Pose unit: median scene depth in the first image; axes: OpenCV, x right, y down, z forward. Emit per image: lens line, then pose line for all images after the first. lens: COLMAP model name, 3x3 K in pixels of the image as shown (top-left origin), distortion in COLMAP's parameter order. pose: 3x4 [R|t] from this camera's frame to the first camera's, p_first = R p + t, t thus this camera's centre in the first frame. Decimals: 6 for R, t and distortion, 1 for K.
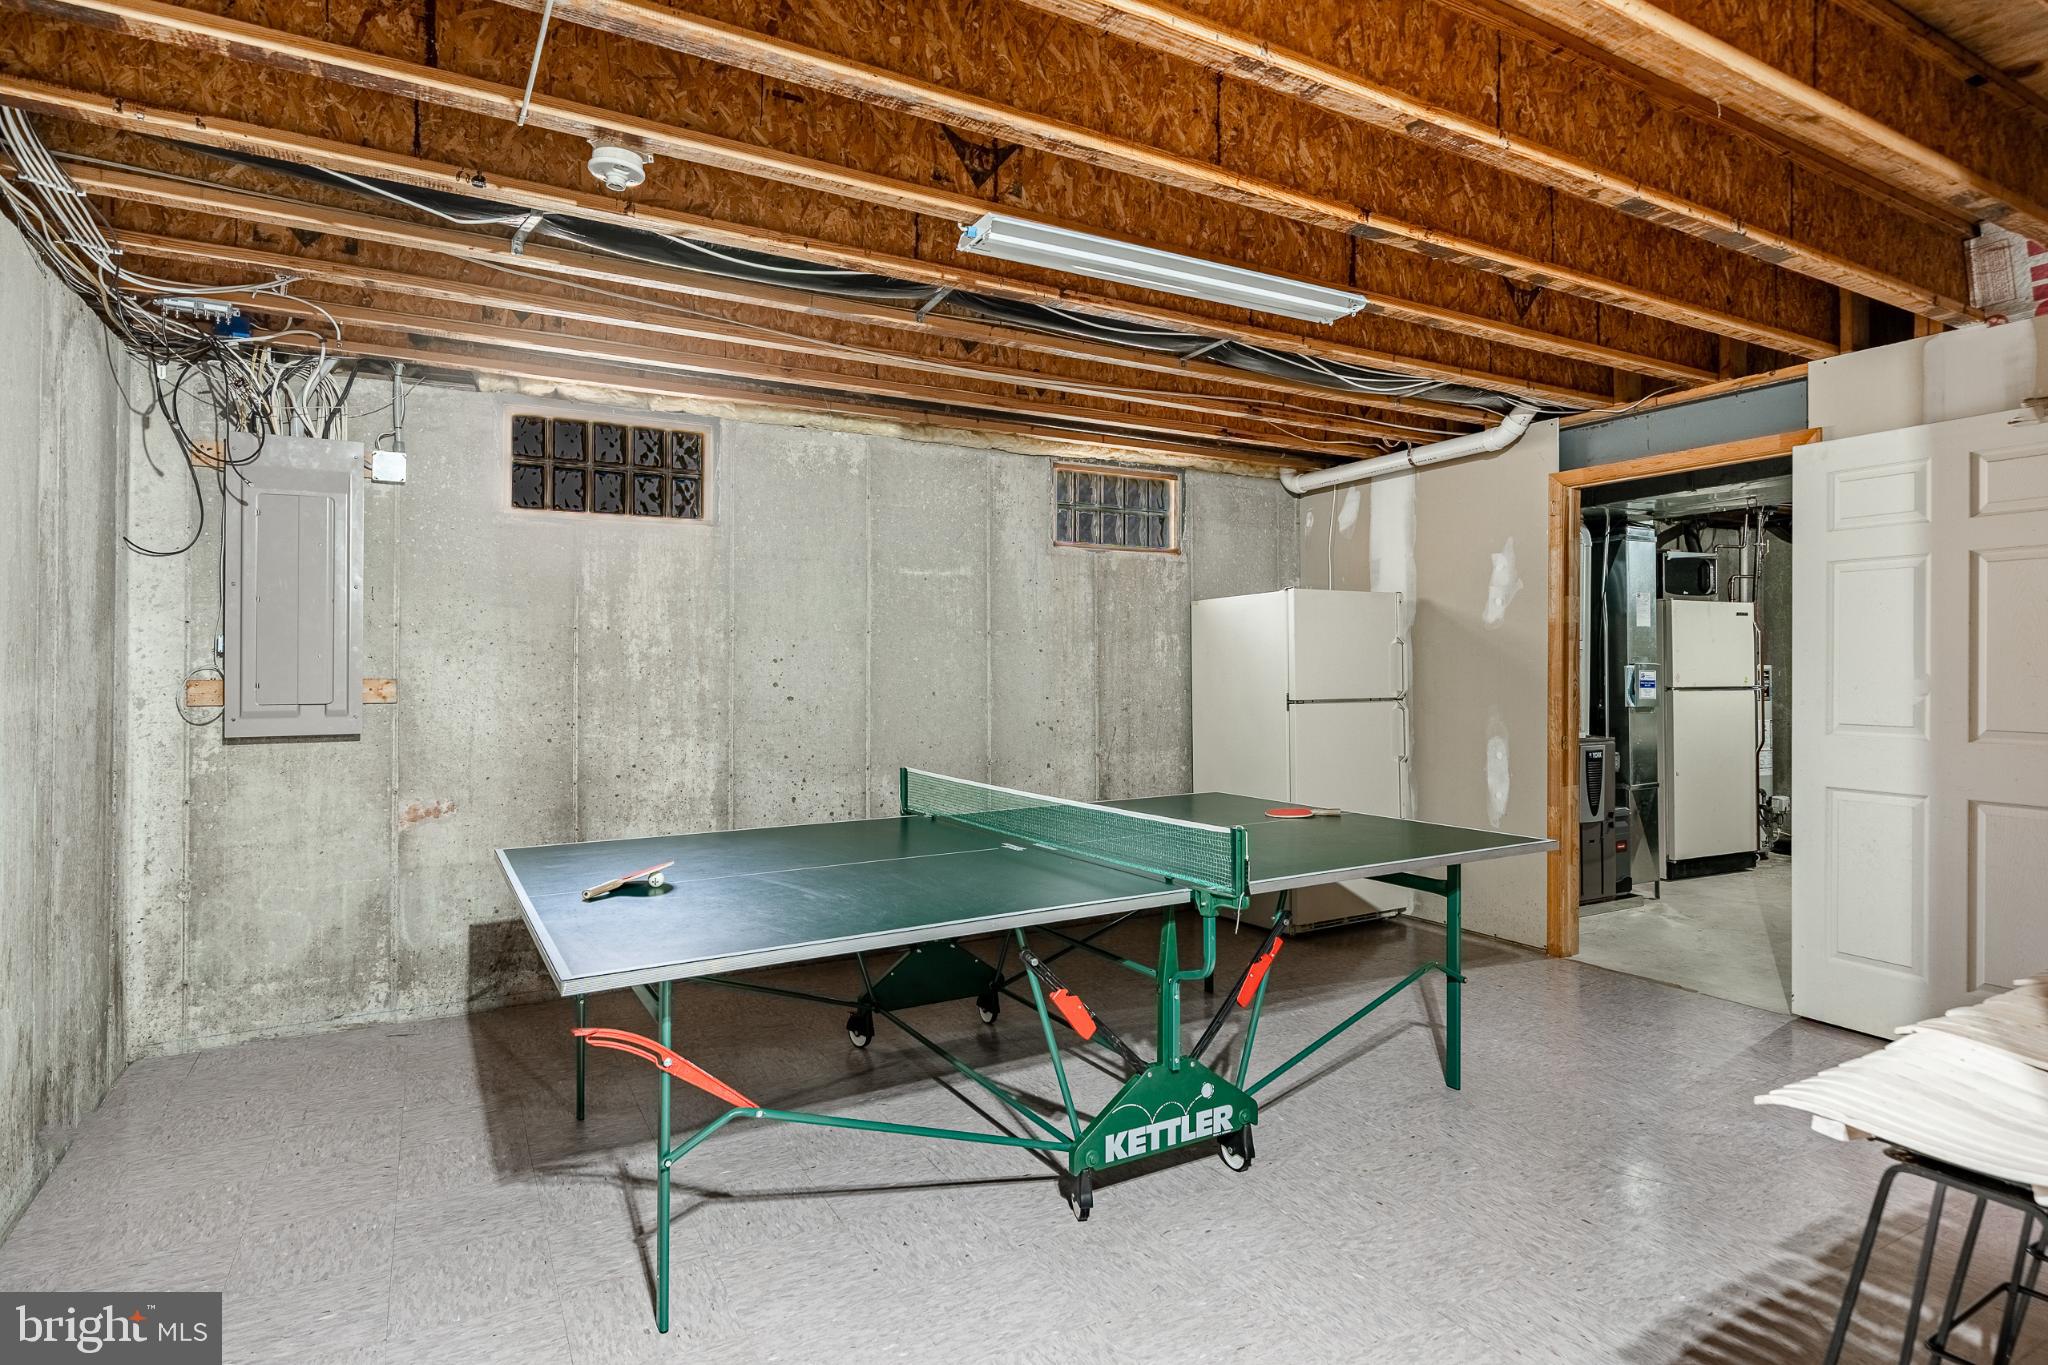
lens RADIAL K [[1077.6, 0, 1030.6], [0, 1077.6, 678.4], [0, 0, 1]] dist [0.000332, 0.000536]
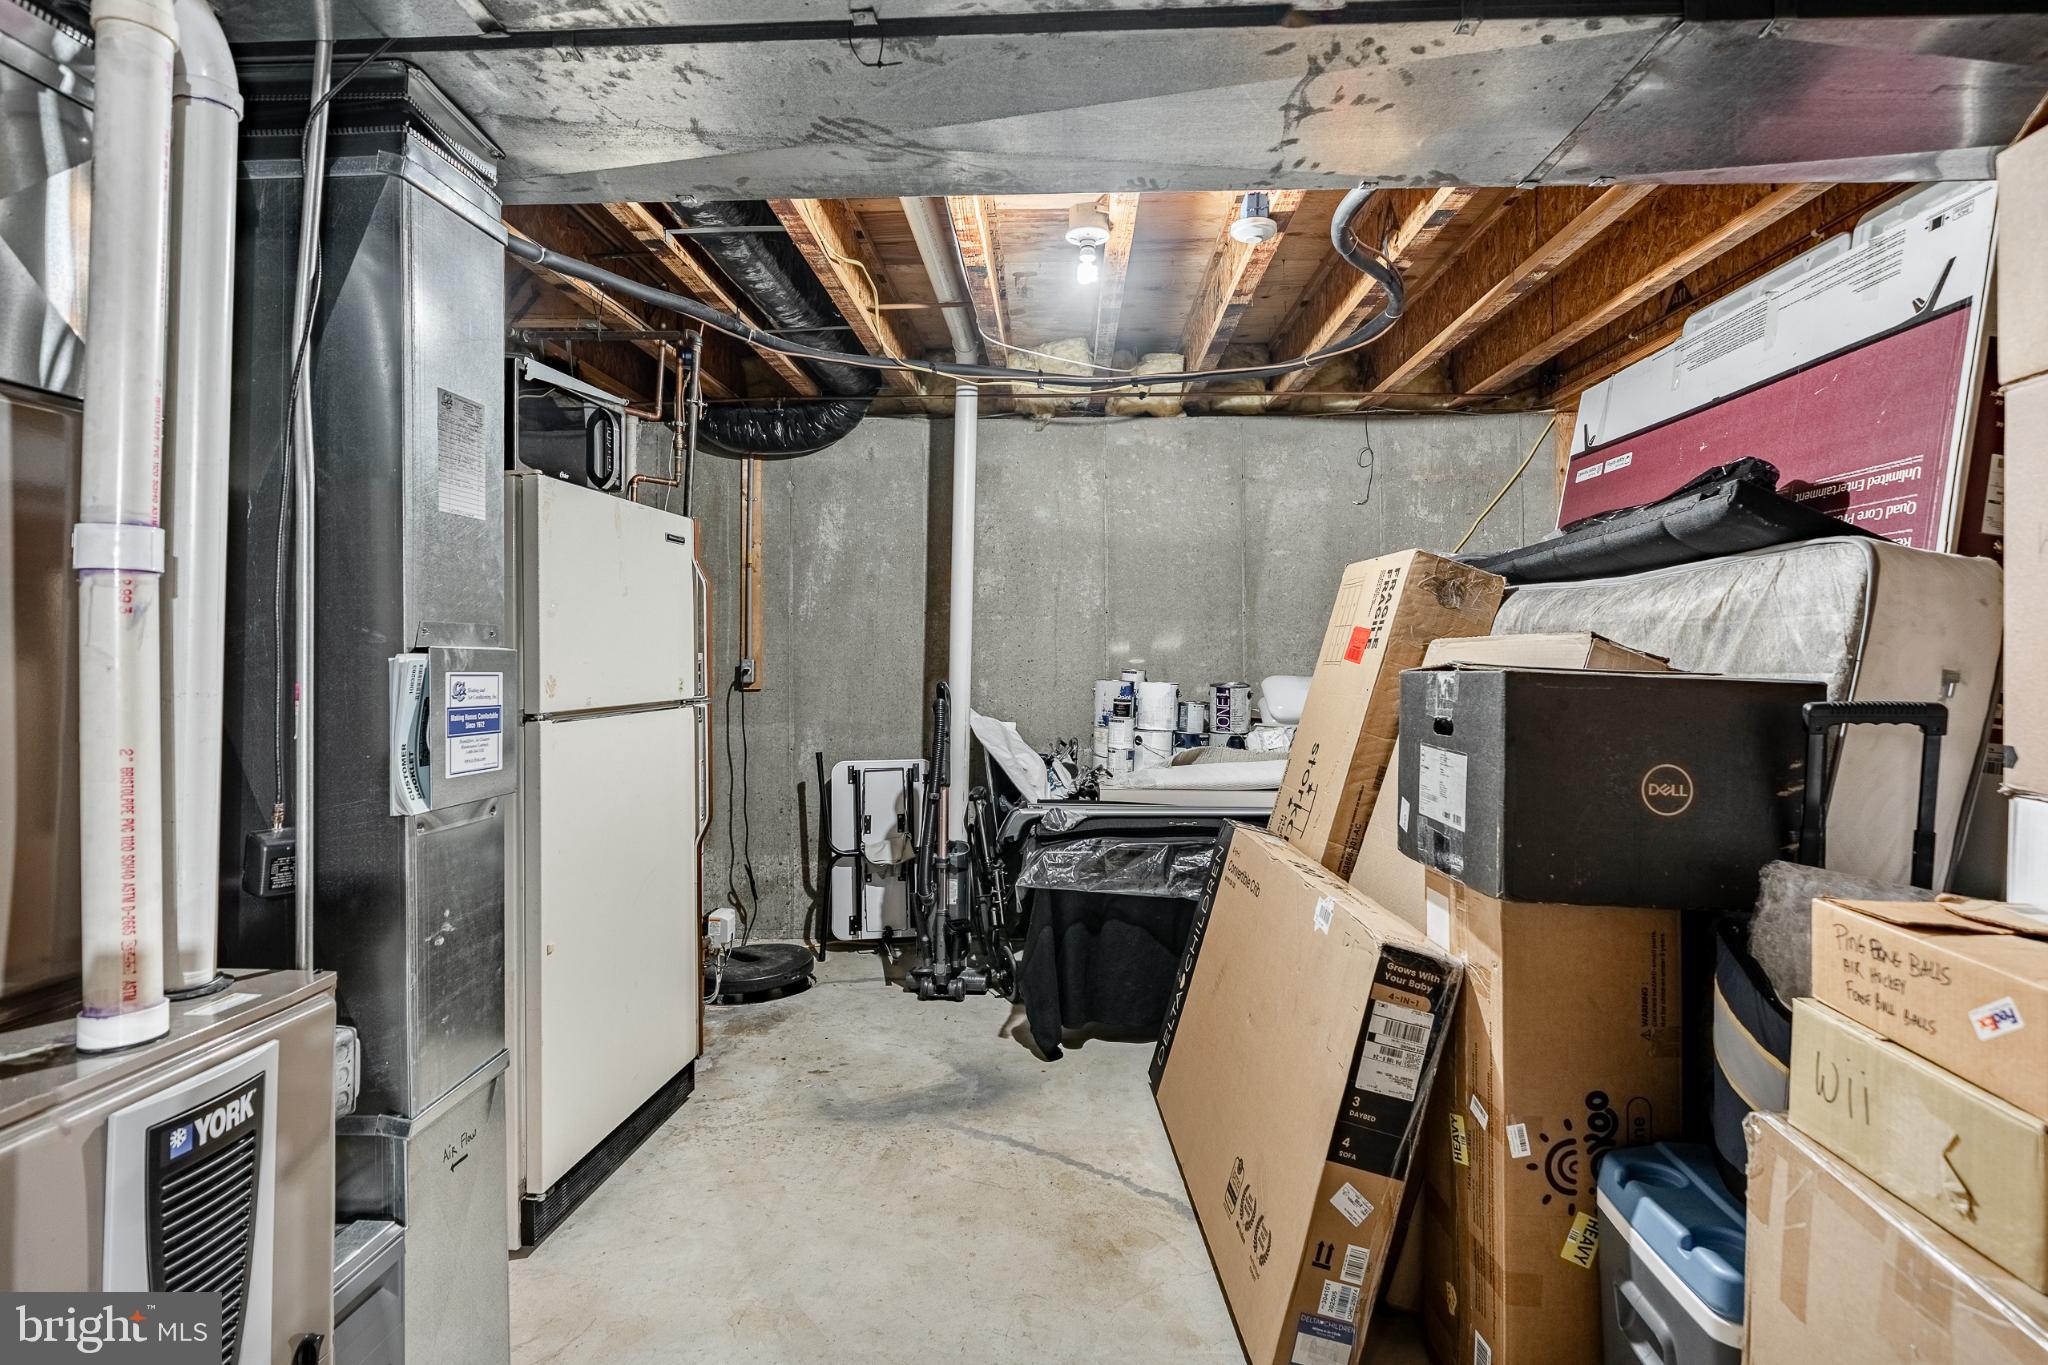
lens RADIAL K [[1077.6, 0, 1029.3], [0, 1077.6, 669.0], [0, 0, 1]] dist [0.000332, 0.000536]
pose [[0.530703, -0.003142, 0.847552, 0.392493], [-0.005240, 0.999962, 0.006988, -0.010363], [-0.847542, -0.008149, 0.530666, 0.695549]]
